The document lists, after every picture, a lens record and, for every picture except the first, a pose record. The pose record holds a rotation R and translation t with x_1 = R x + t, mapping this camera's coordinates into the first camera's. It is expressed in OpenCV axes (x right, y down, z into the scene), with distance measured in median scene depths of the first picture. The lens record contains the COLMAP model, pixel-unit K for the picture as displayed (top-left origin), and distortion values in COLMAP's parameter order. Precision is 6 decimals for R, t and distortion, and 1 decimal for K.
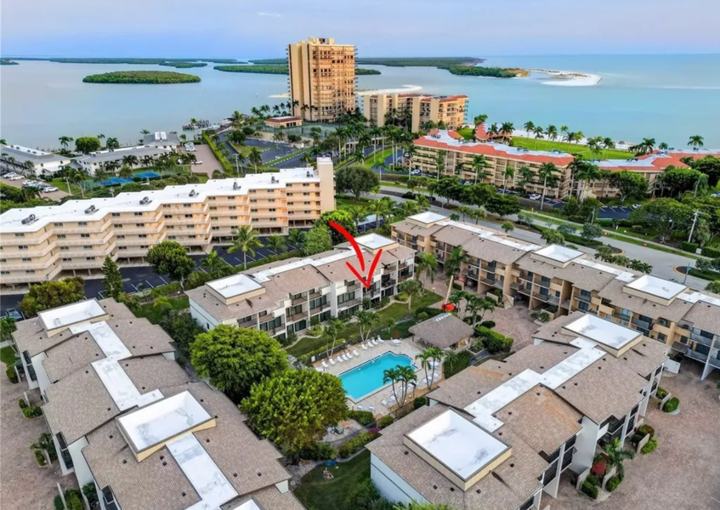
lens RADIAL K [[508.4, 0, 360.0], [0, 508.4, 255.0], [0, 0, 1]] dist [0.093862, -0.095532]
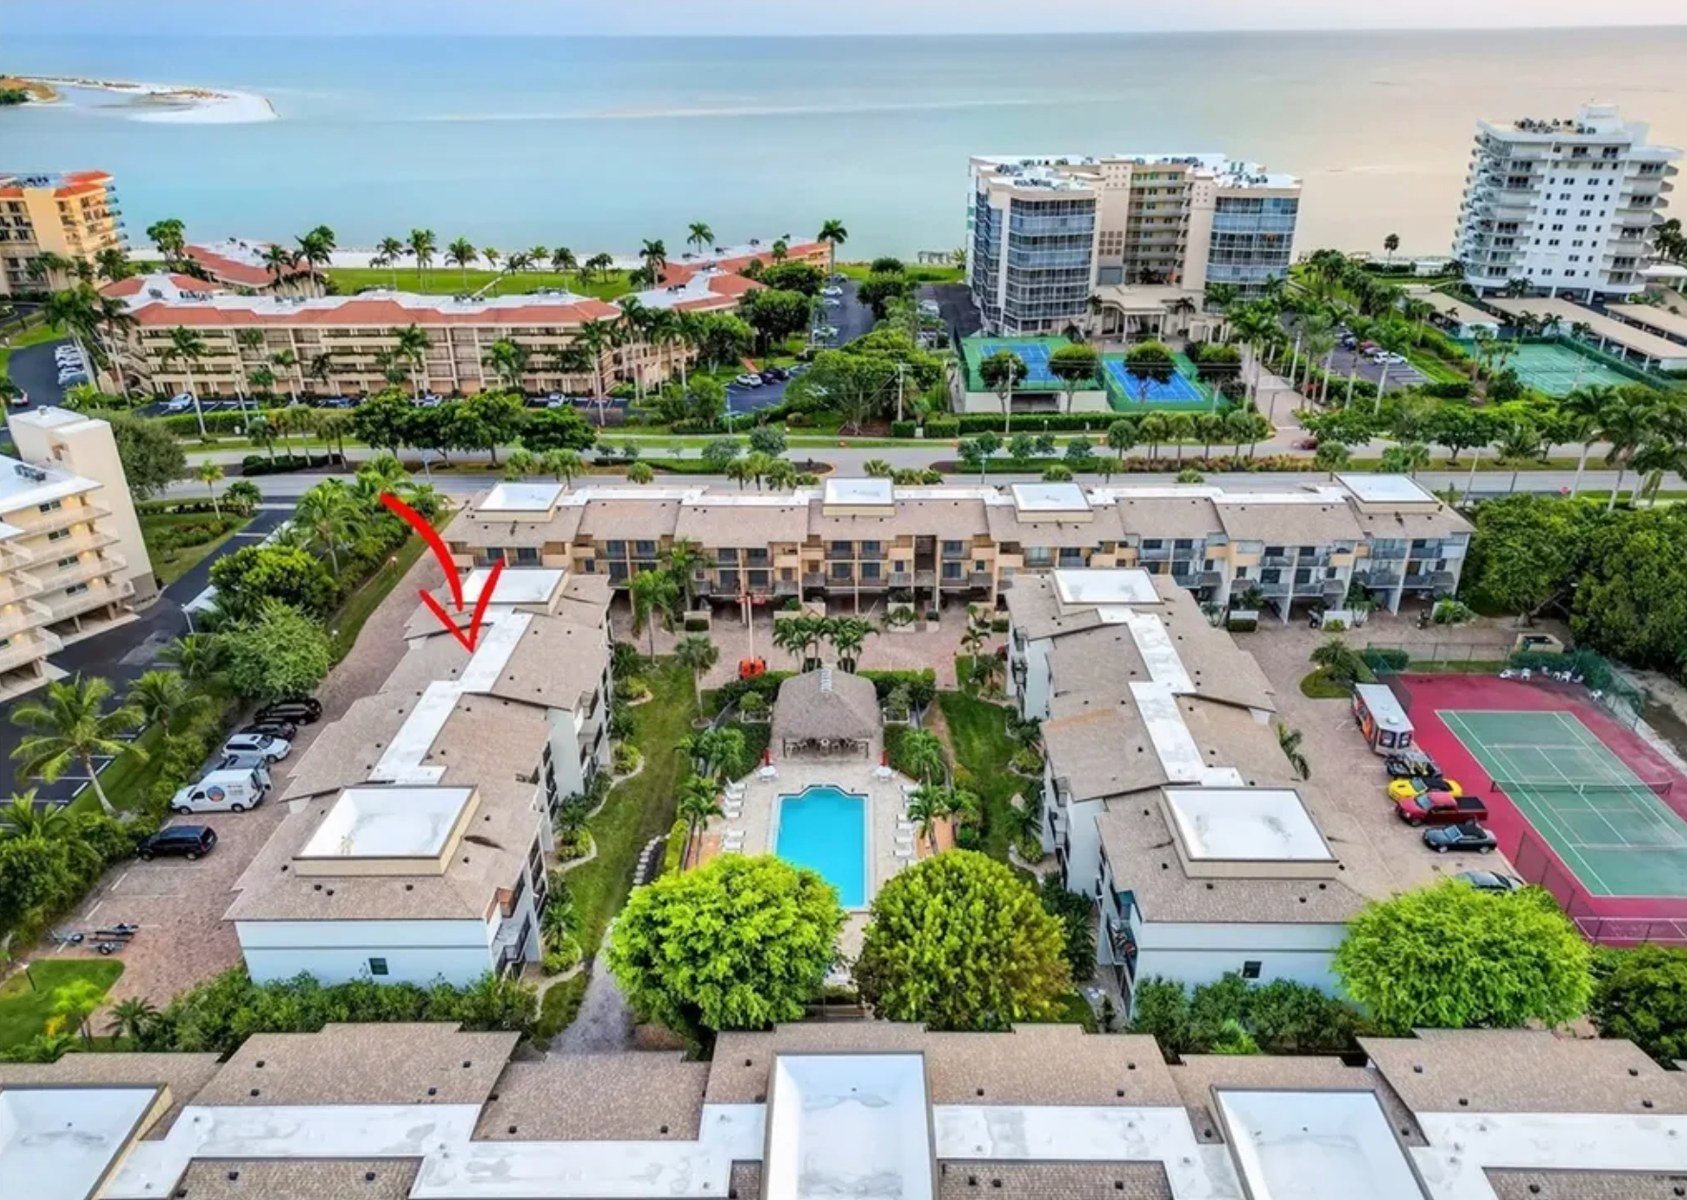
lens RADIAL K [[1191.2, 0, 843.5], [0, 1191.2, 600.0], [0, 0, 1]] dist [0.093862, -0.095532]
pose [[0.646382, -0.324667, 0.690494, -0.311975], [0.279428, 0.942812, 0.181728, -0.079303], [-0.710007, 0.075477, 0.700138, 0.120247]]
